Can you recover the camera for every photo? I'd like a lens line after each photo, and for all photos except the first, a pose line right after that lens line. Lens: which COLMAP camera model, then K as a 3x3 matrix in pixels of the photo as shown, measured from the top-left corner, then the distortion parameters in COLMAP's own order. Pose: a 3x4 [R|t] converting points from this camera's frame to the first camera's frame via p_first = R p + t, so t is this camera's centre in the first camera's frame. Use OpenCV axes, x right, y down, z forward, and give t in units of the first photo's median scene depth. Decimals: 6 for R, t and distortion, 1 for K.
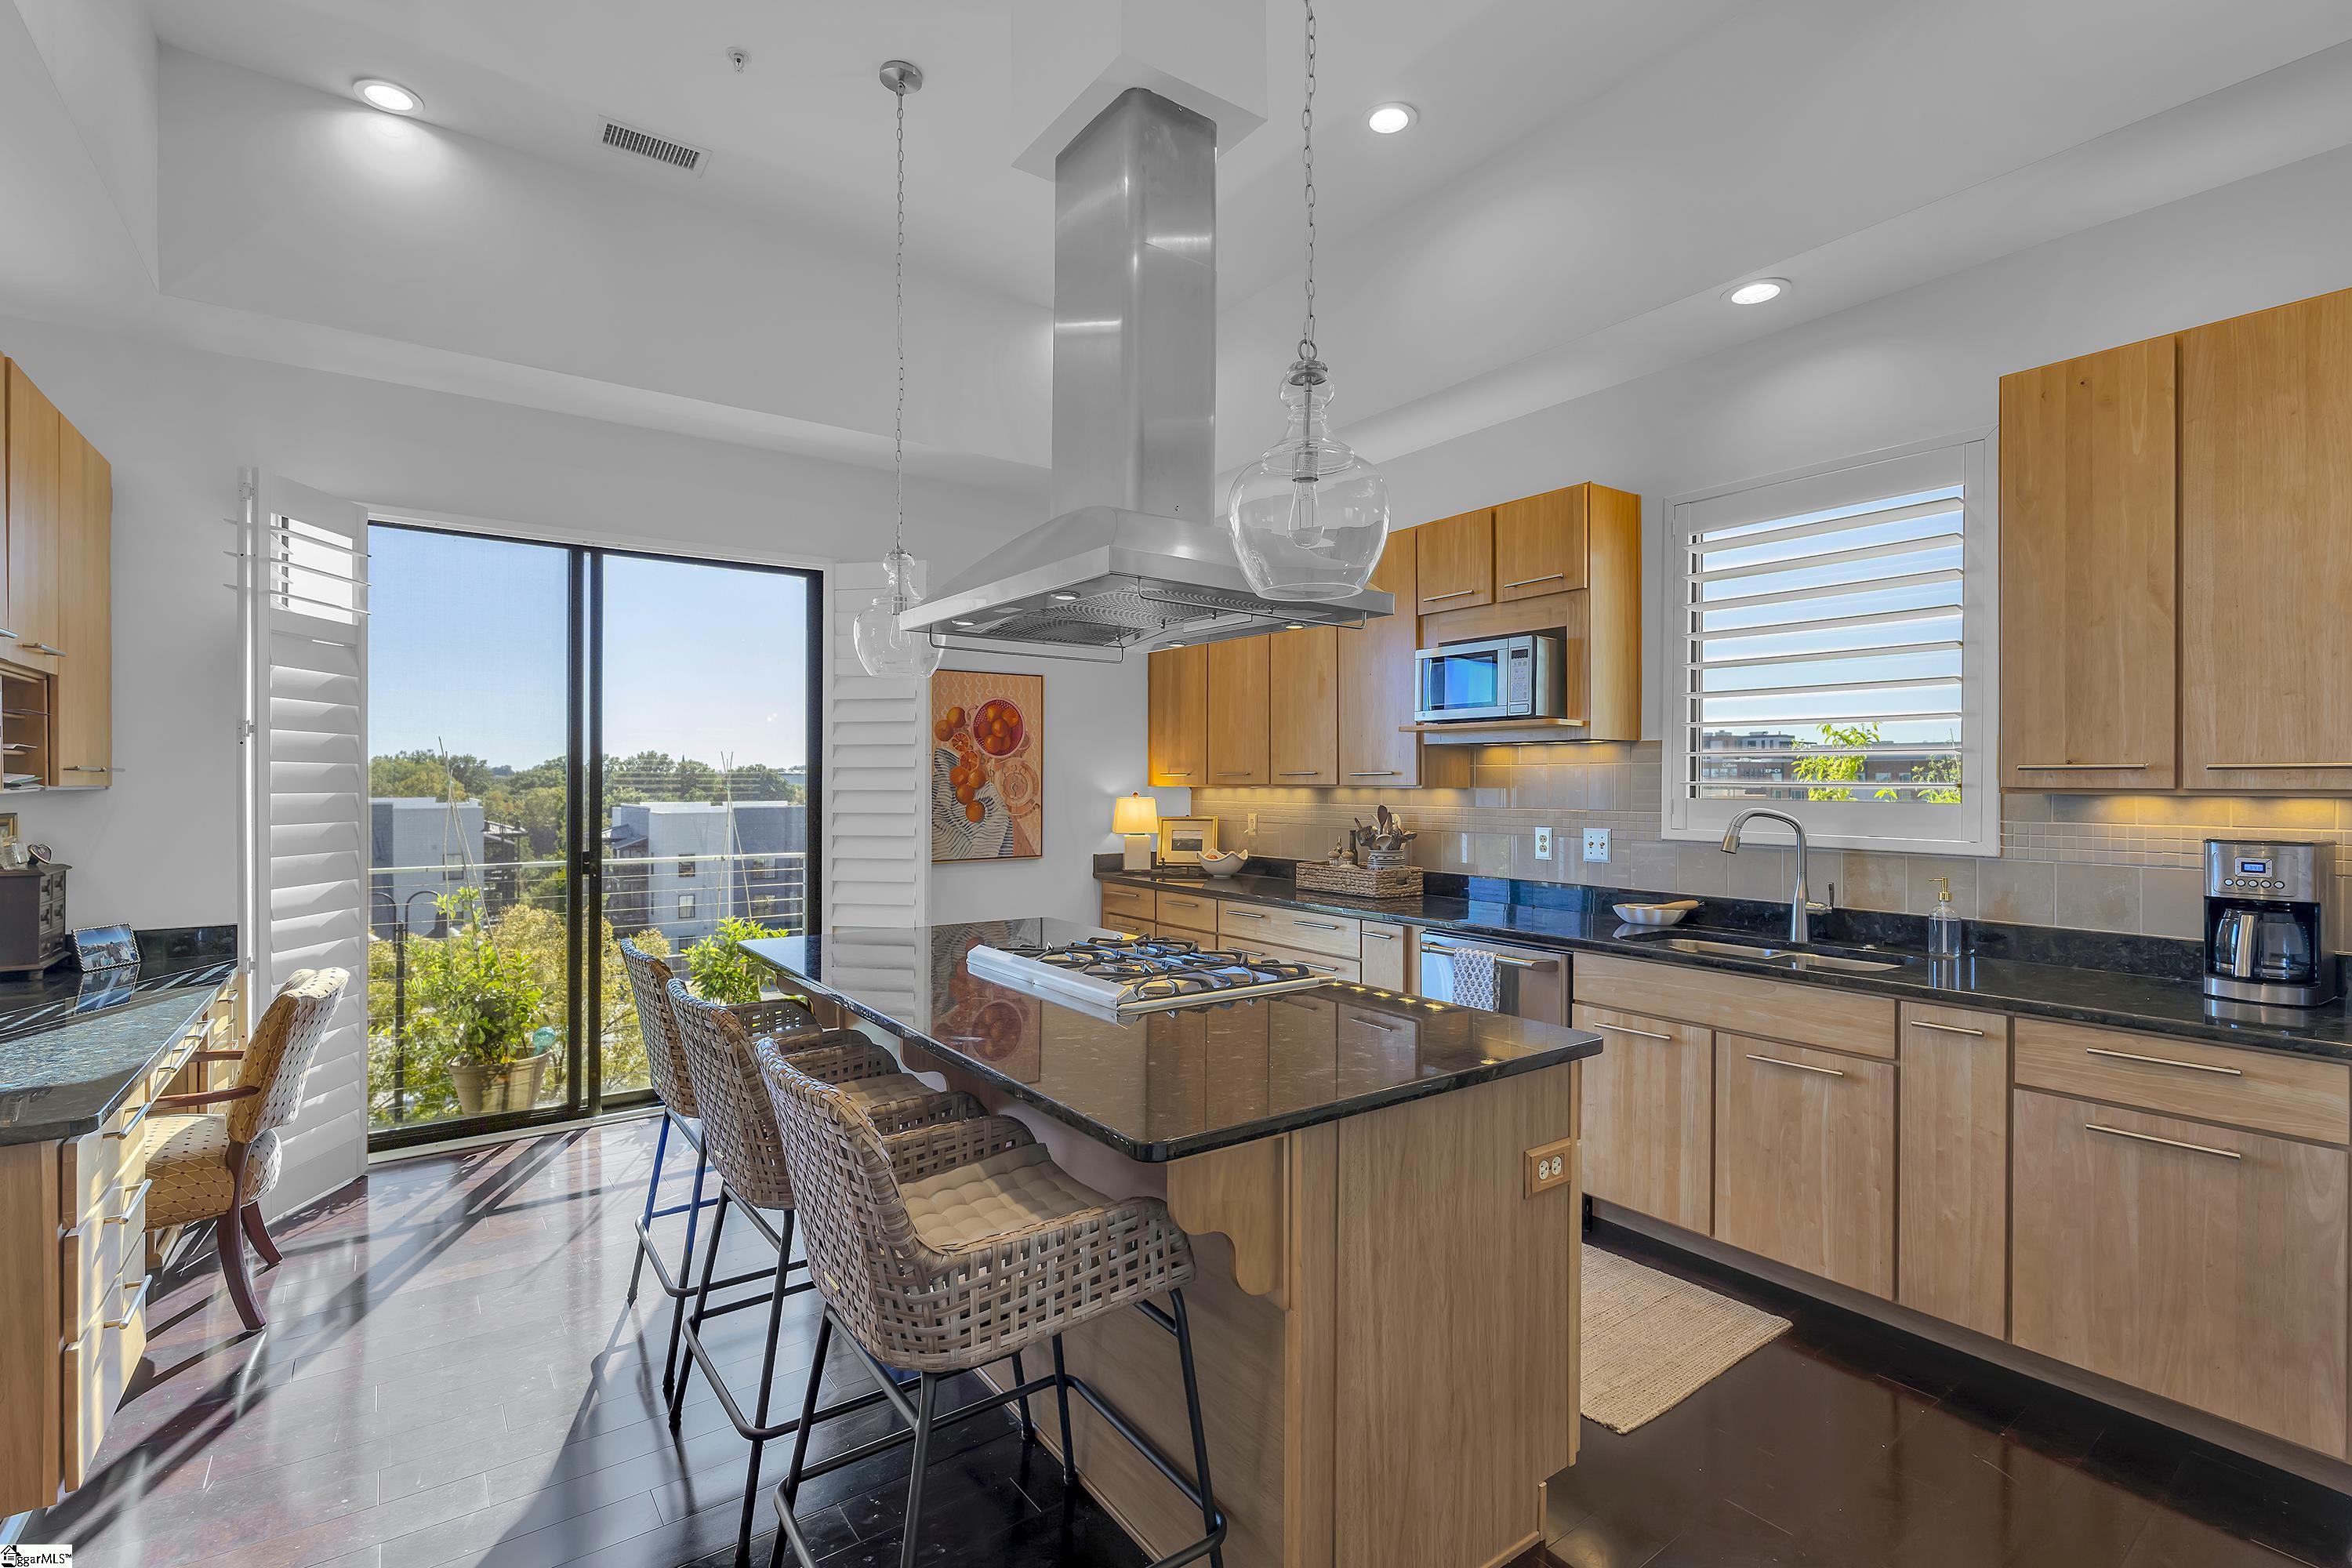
lens RADIAL K [[1067.0, 0, 1176.0], [0, 1067.0, 784.0], [0, 0, 1]] dist [-0.000812, -0.000190]
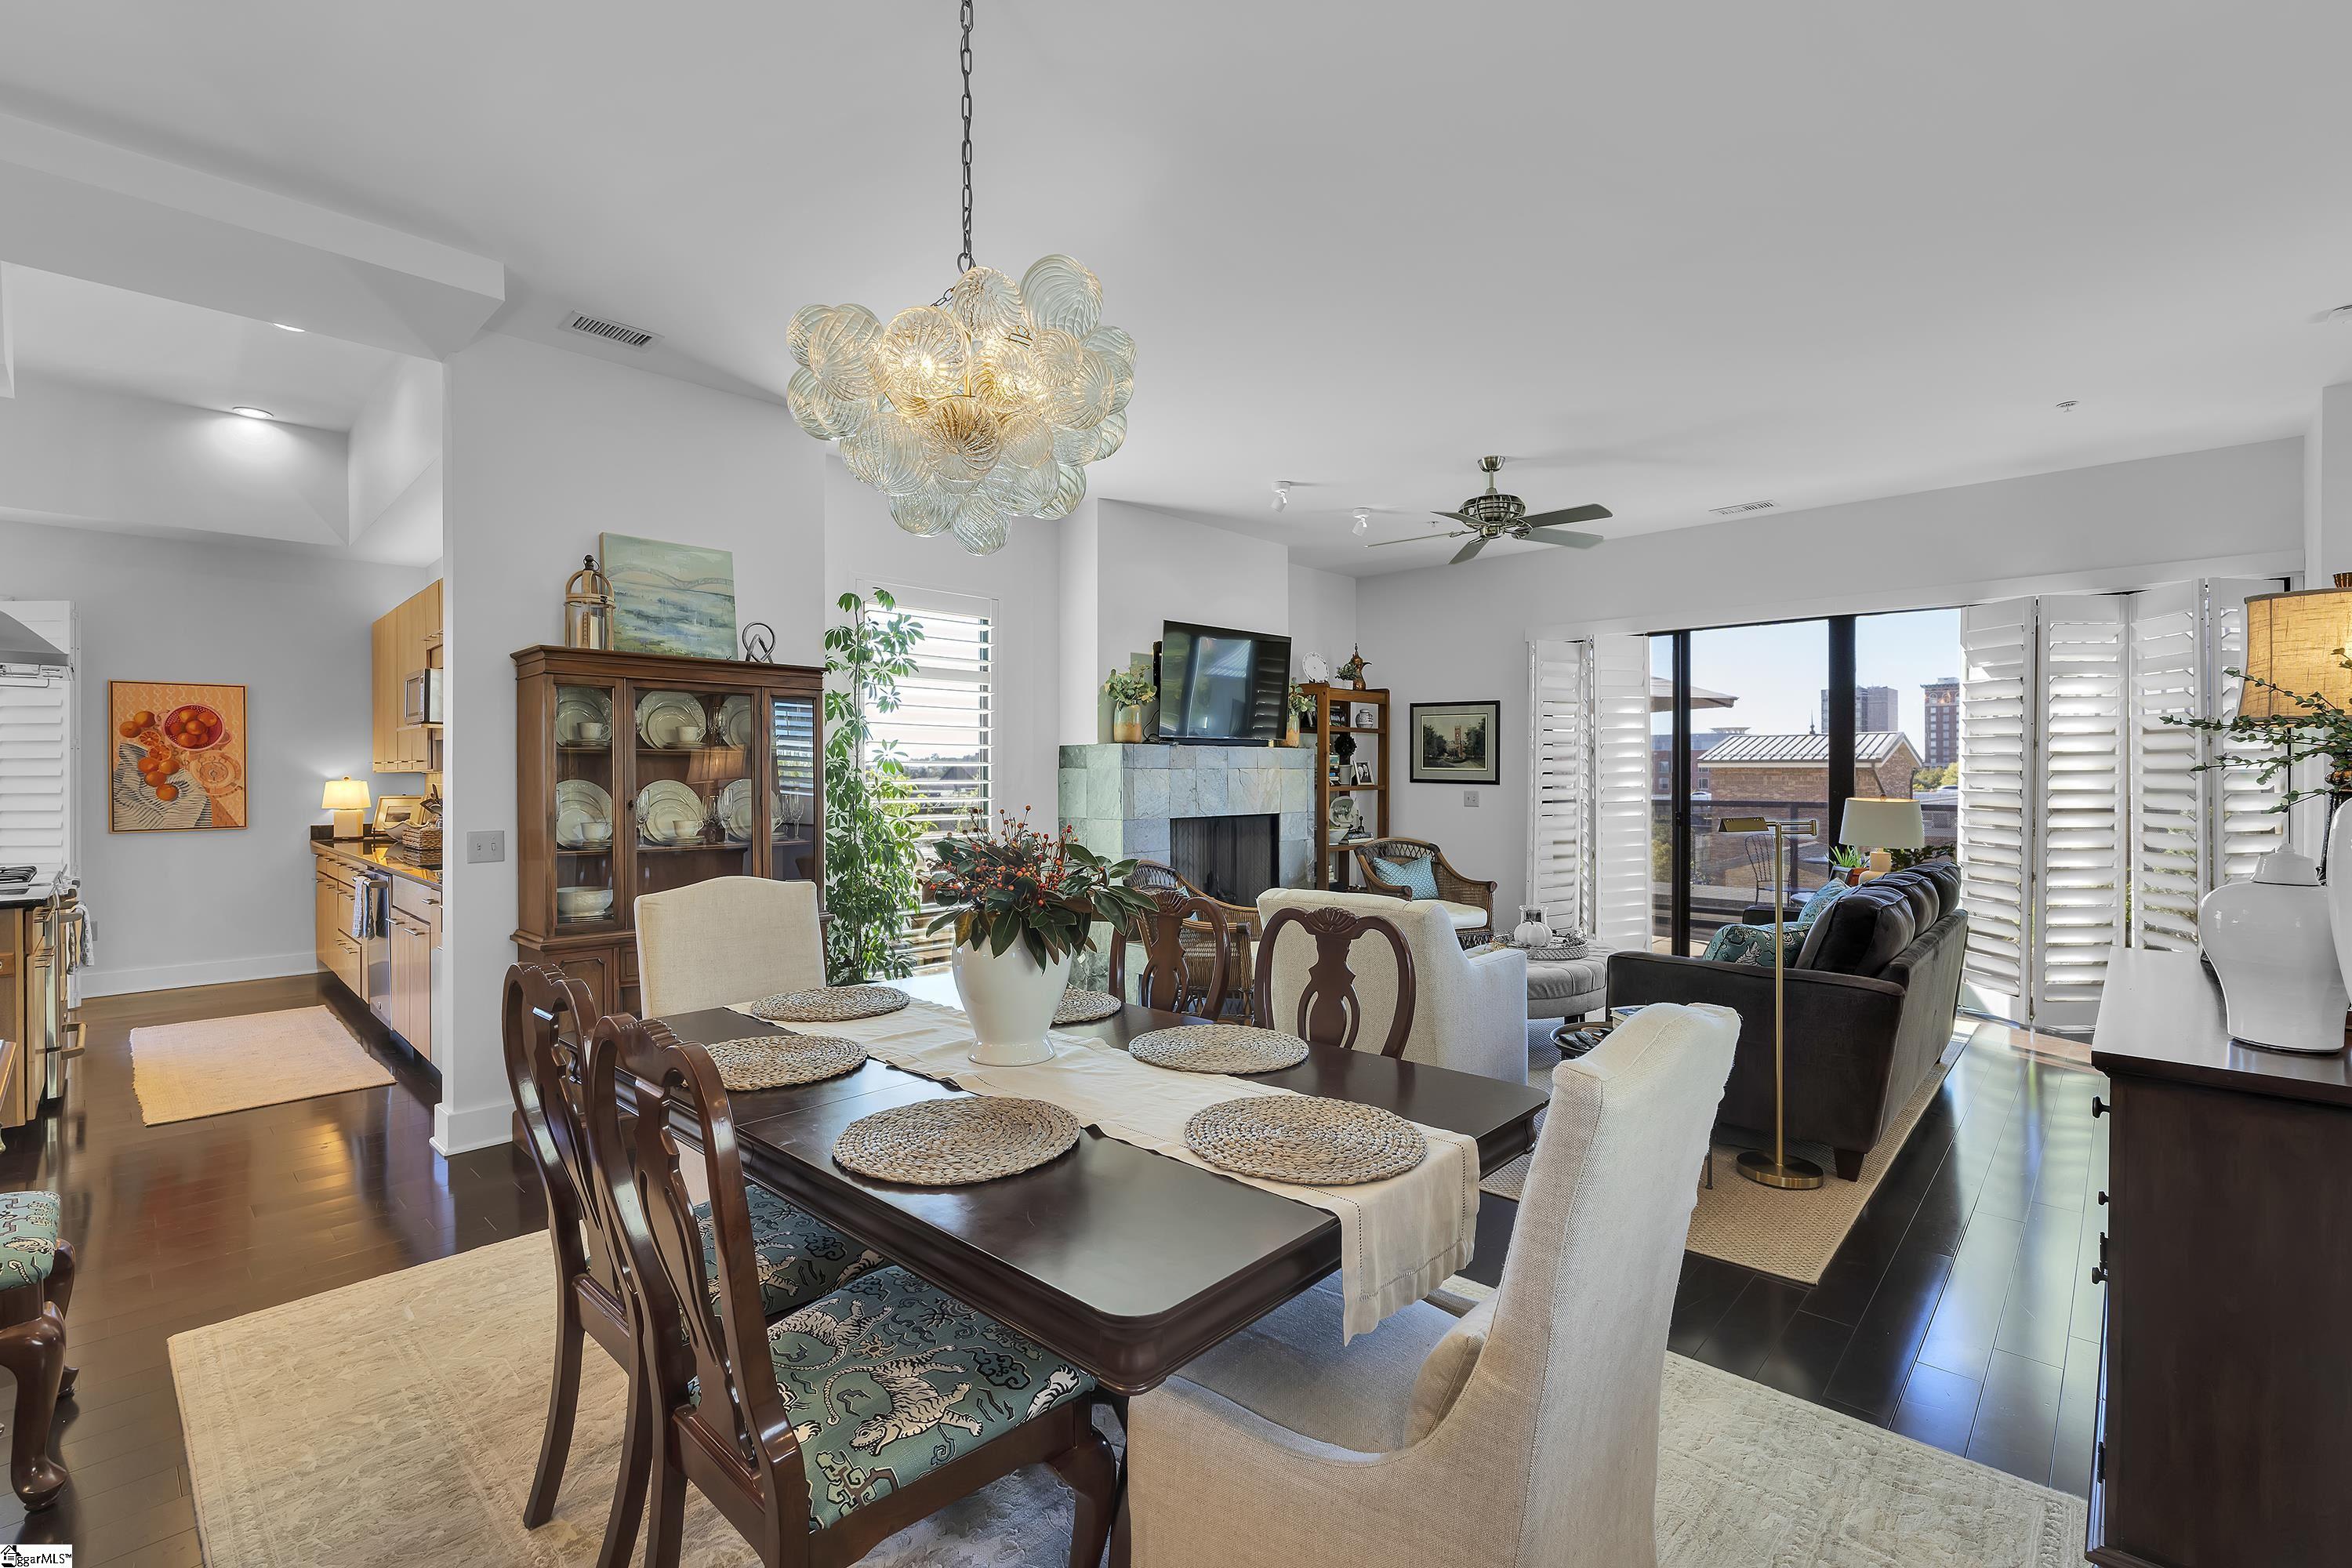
lens RADIAL K [[1023.6, 0, 1165.2], [0, 1023.6, 777.0], [0, 0, 1]] dist [-0.003185, -0.000641]
pose [[0.984216, -0.007591, 0.176811, 0.785147], [0.007290, 0.999971, 0.002351, 0.013320], [-0.176824, -0.001025, 0.984242, -0.426387]]
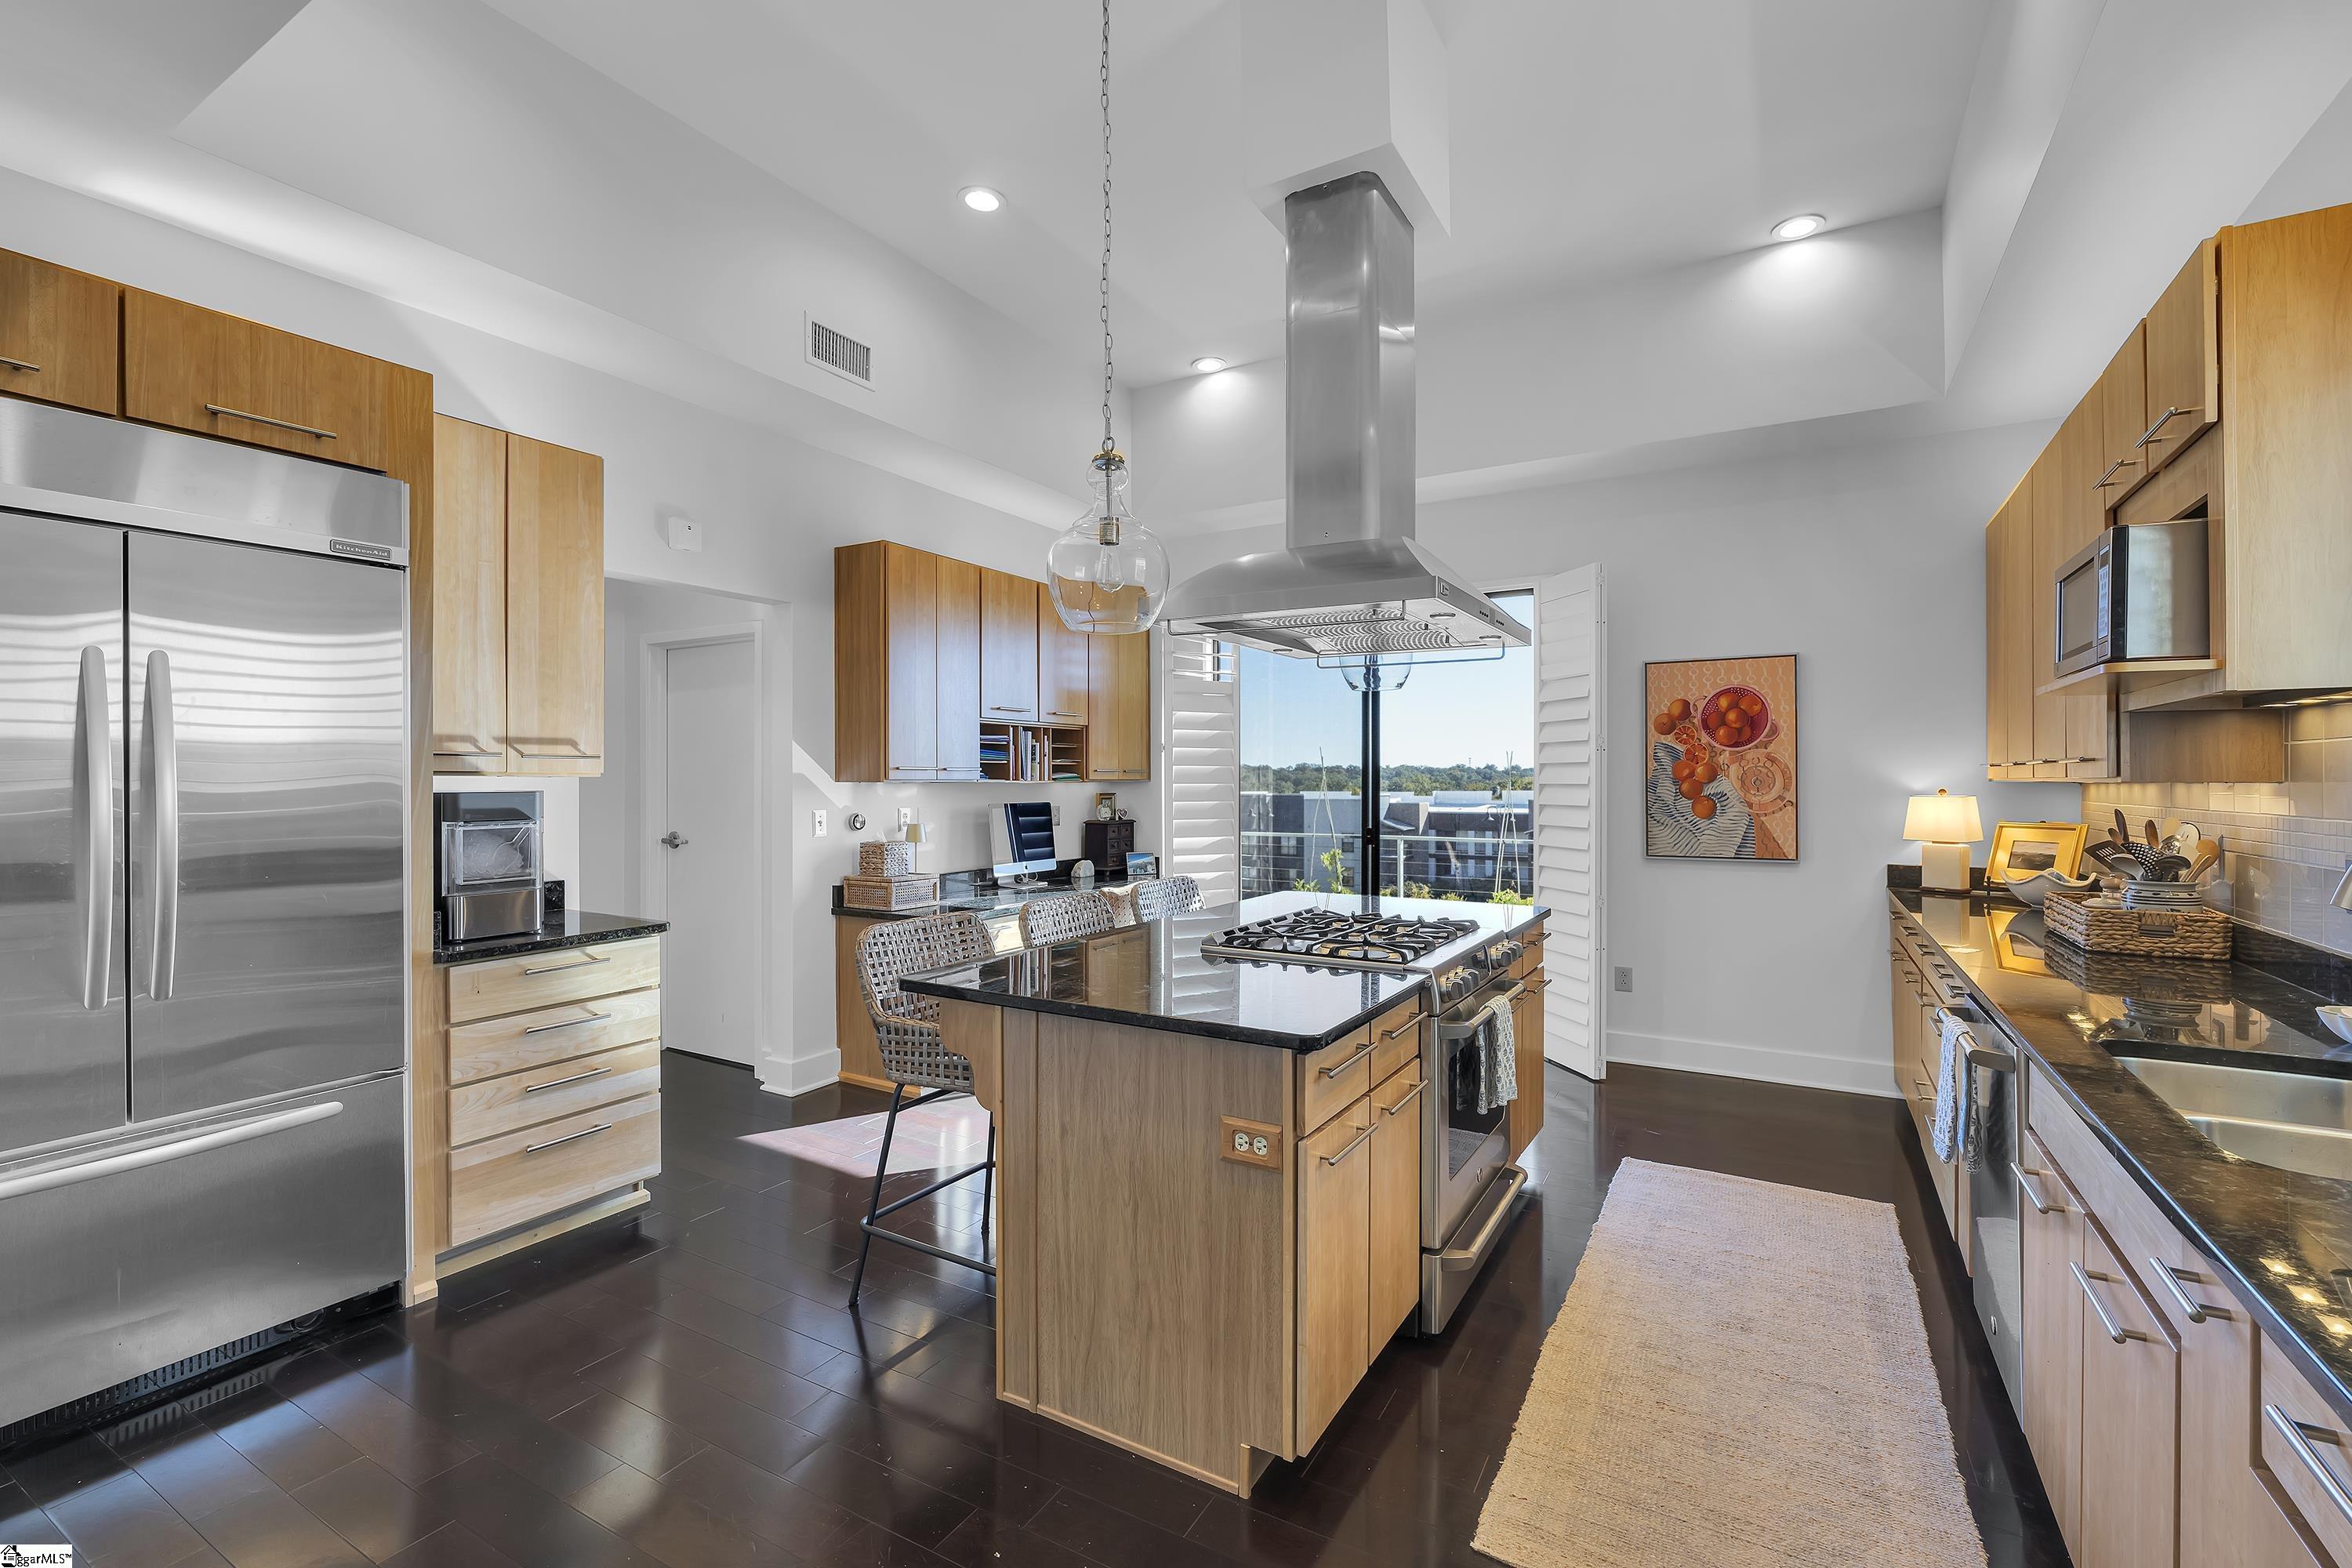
lens RADIAL K [[1023.6, 0, 1165.2], [0, 1023.6, 777.0], [0, 0, 1]] dist [-0.003185, -0.000641]
pose [[0.396660, -0.005138, -0.917951, 0.461508], [-0.000404, 0.999983, -0.005772, 0.004315], [0.917965, 0.002661, 0.396652, 0.199866]]
